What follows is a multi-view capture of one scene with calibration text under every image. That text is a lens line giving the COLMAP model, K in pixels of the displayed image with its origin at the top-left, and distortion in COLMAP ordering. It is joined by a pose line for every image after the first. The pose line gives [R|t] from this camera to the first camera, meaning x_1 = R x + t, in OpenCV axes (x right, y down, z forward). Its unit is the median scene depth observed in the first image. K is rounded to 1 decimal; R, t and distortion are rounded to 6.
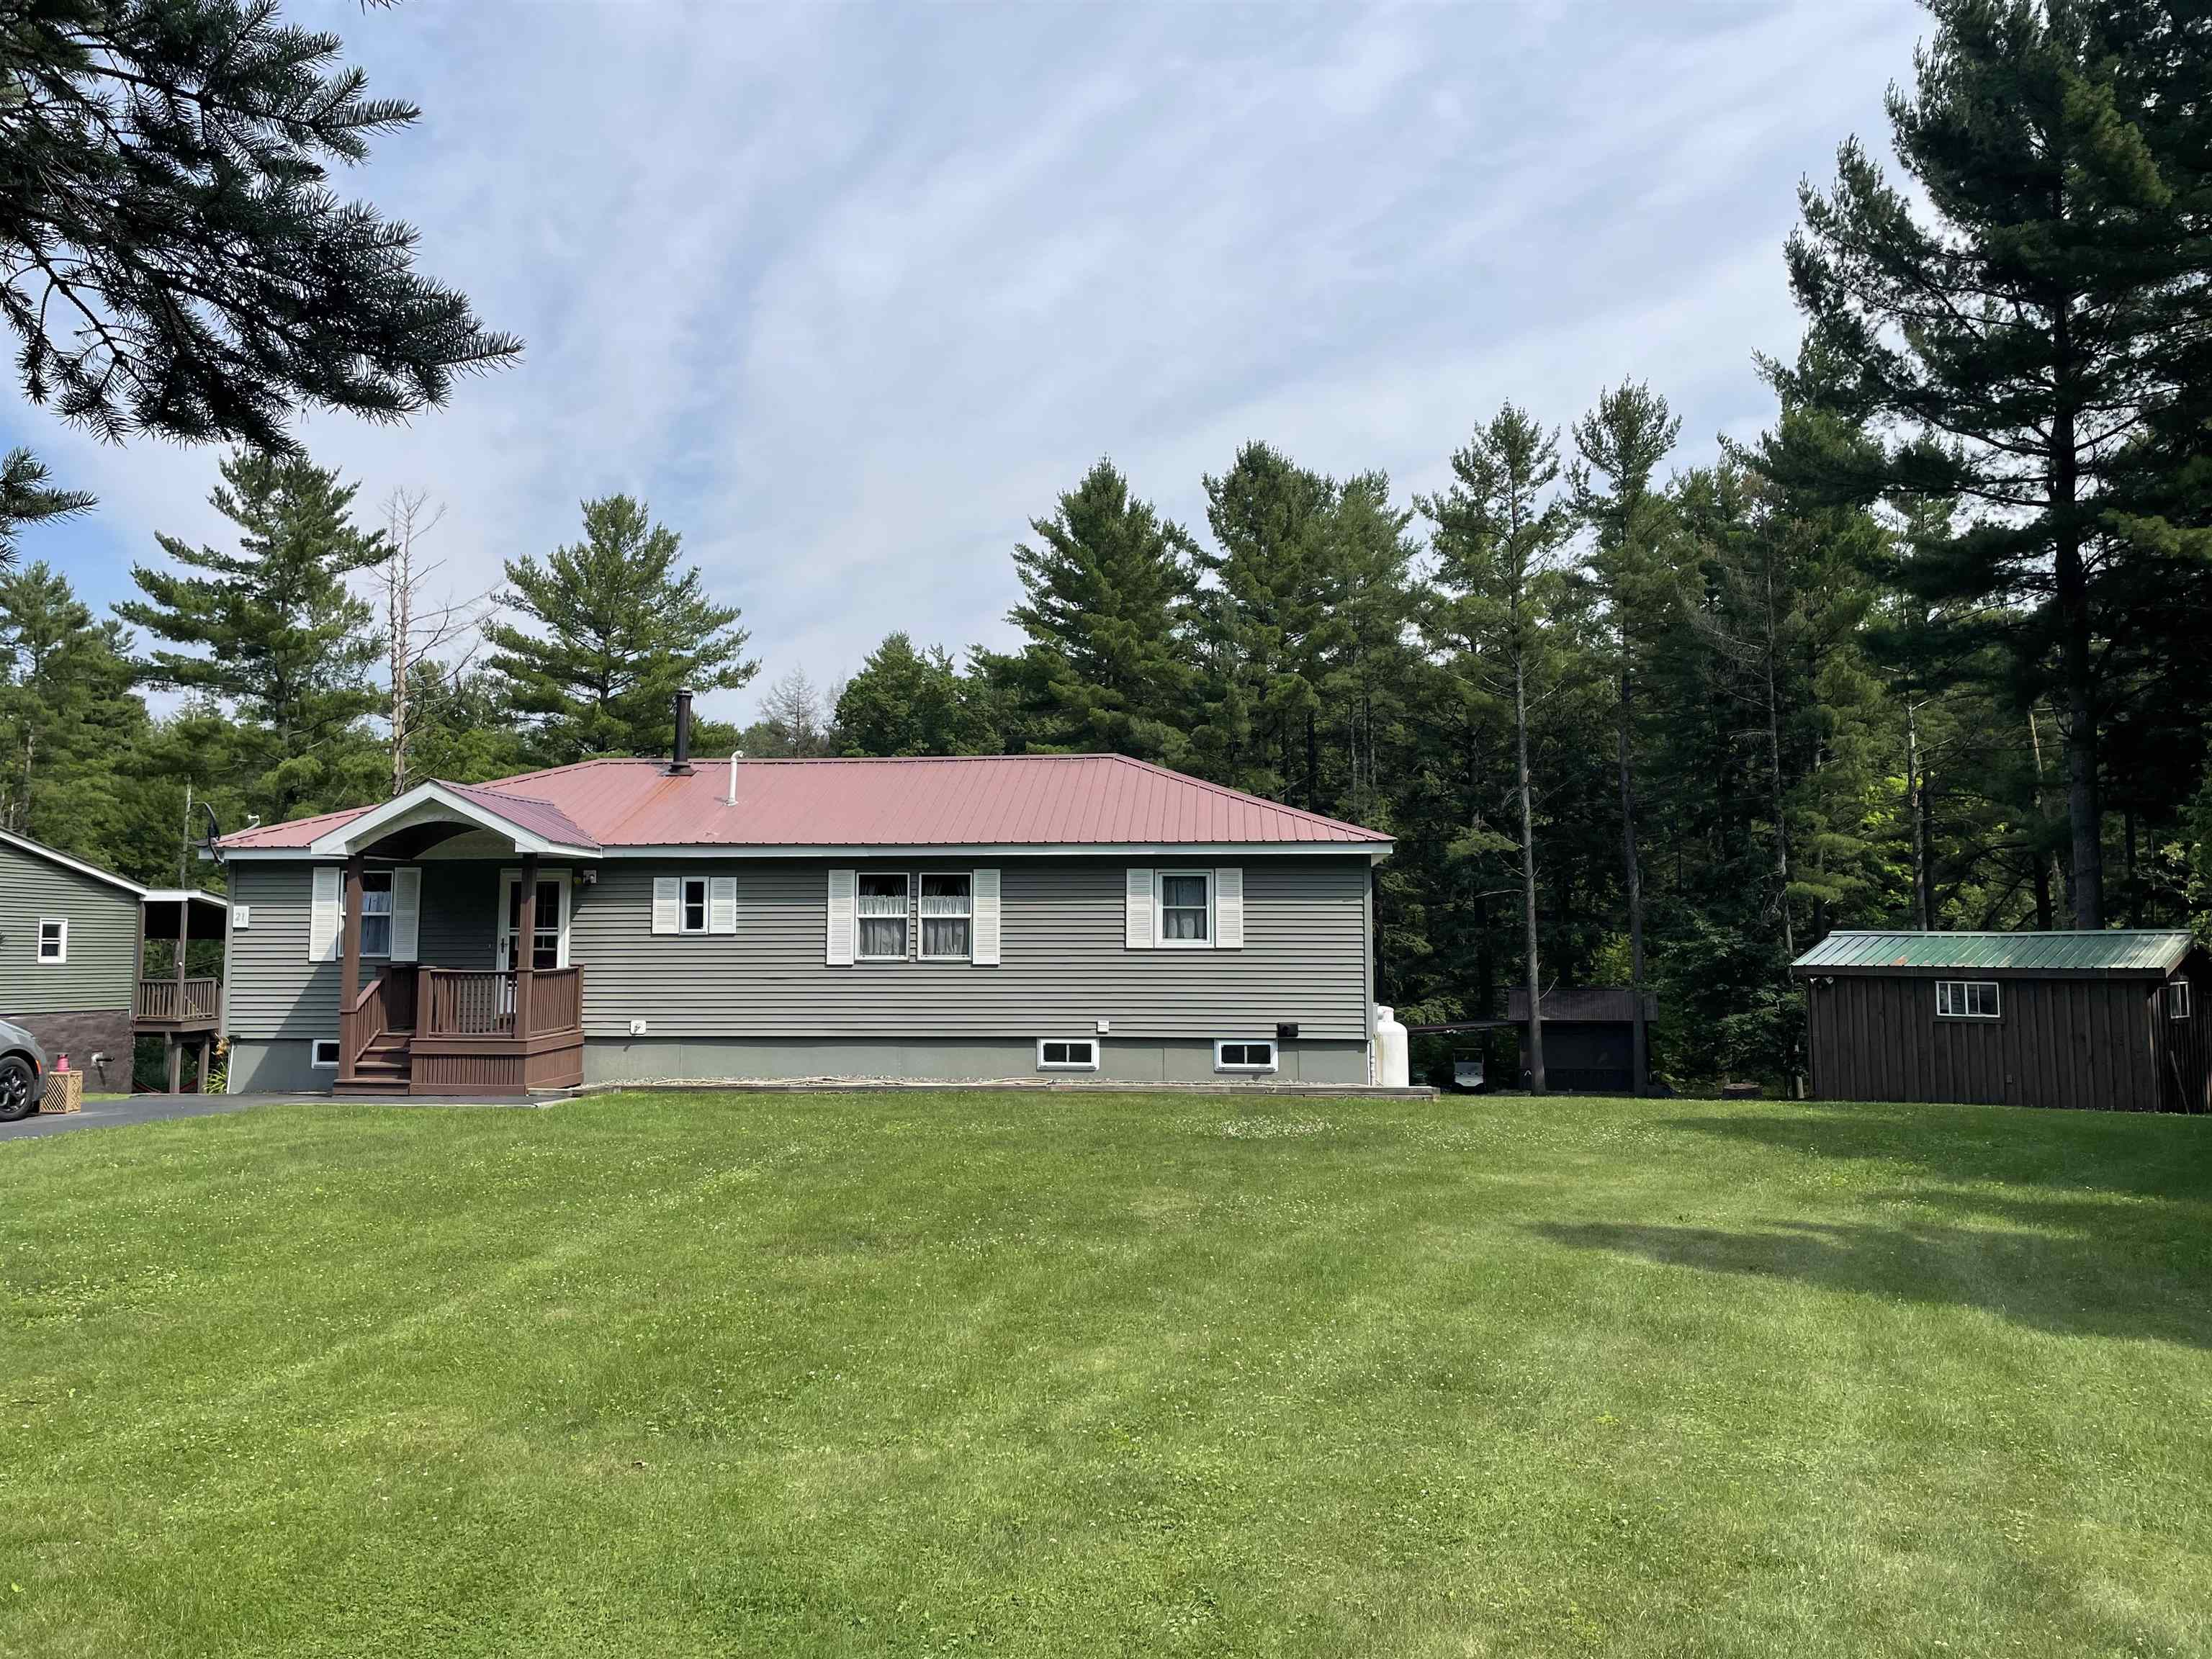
lens RADIAL K [[1686.5, 0, 1105.0], [0, 1686.5, 832.3], [0, 0, 1]] dist [0.071312, -0.001091]
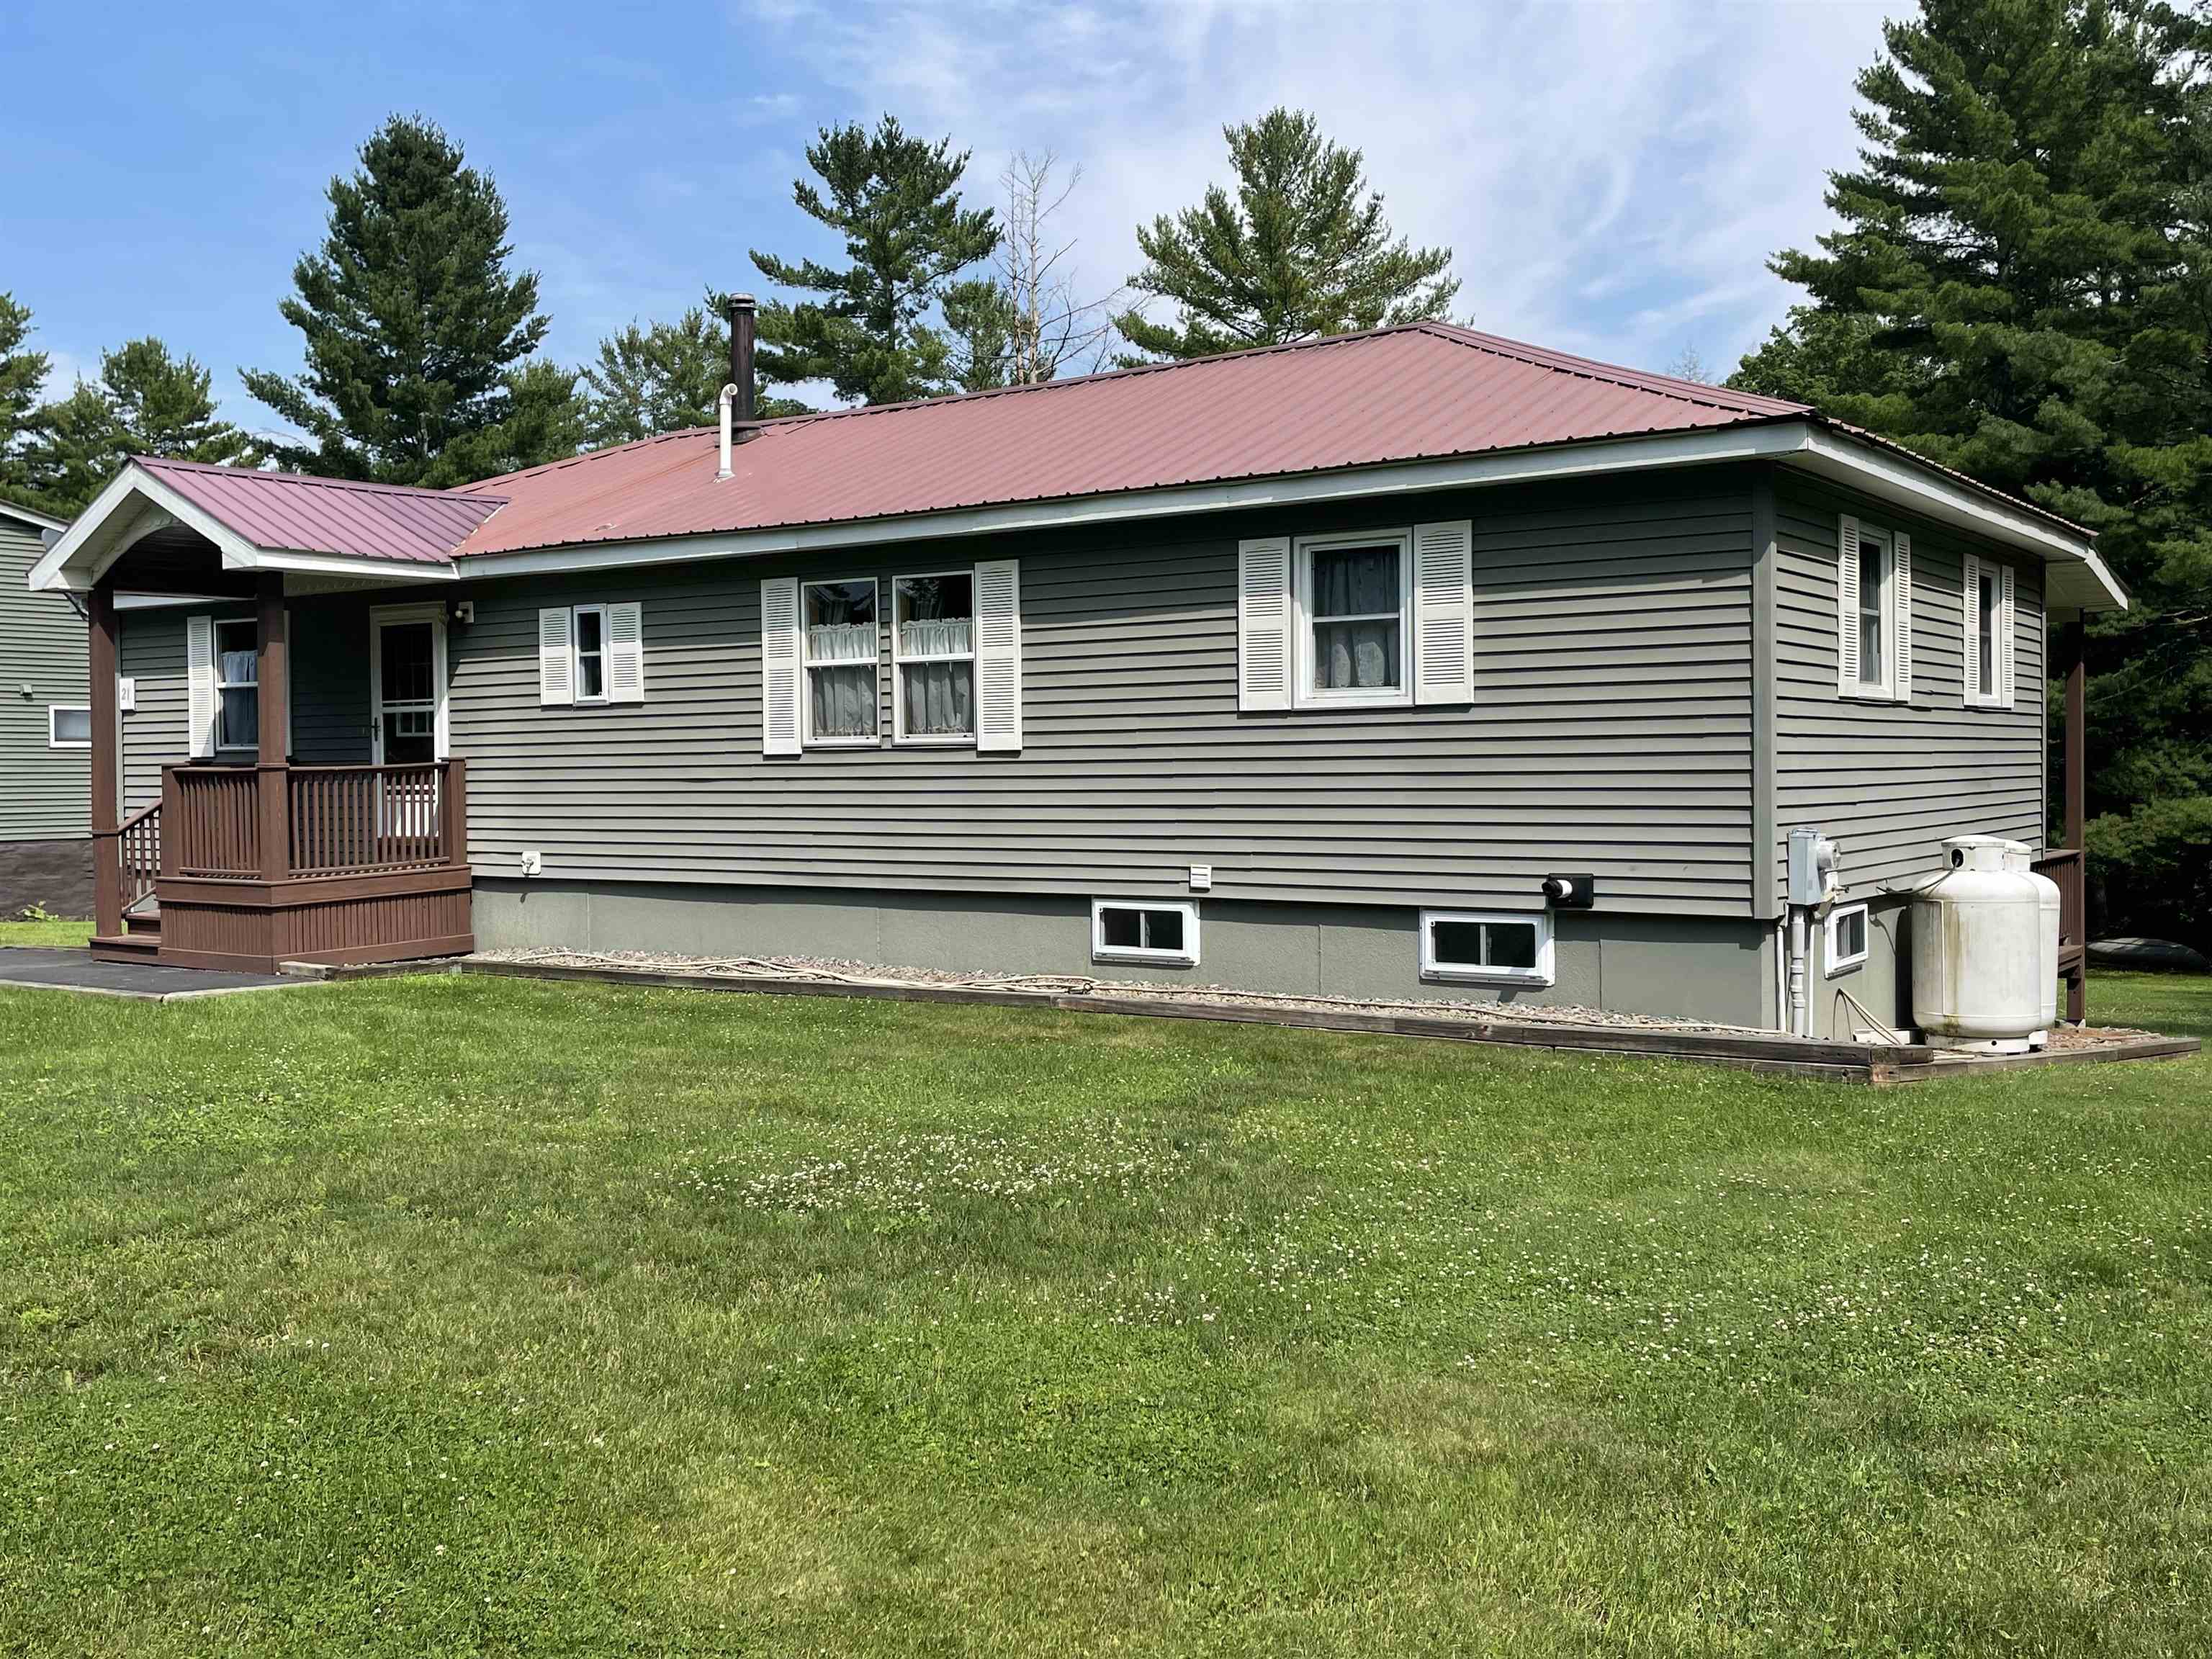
lens RADIAL K [[2063.2, 0, 1105.3], [0, 2063.2, 827.8], [0, 0, 1]] dist [0.051142, 0.000000]
pose [[0.859500, 0.004581, -0.511116, 0.269562], [0.050482, 0.994310, 0.093803, 0.044648], [0.508637, -0.106426, 0.854378, 0.482729]]
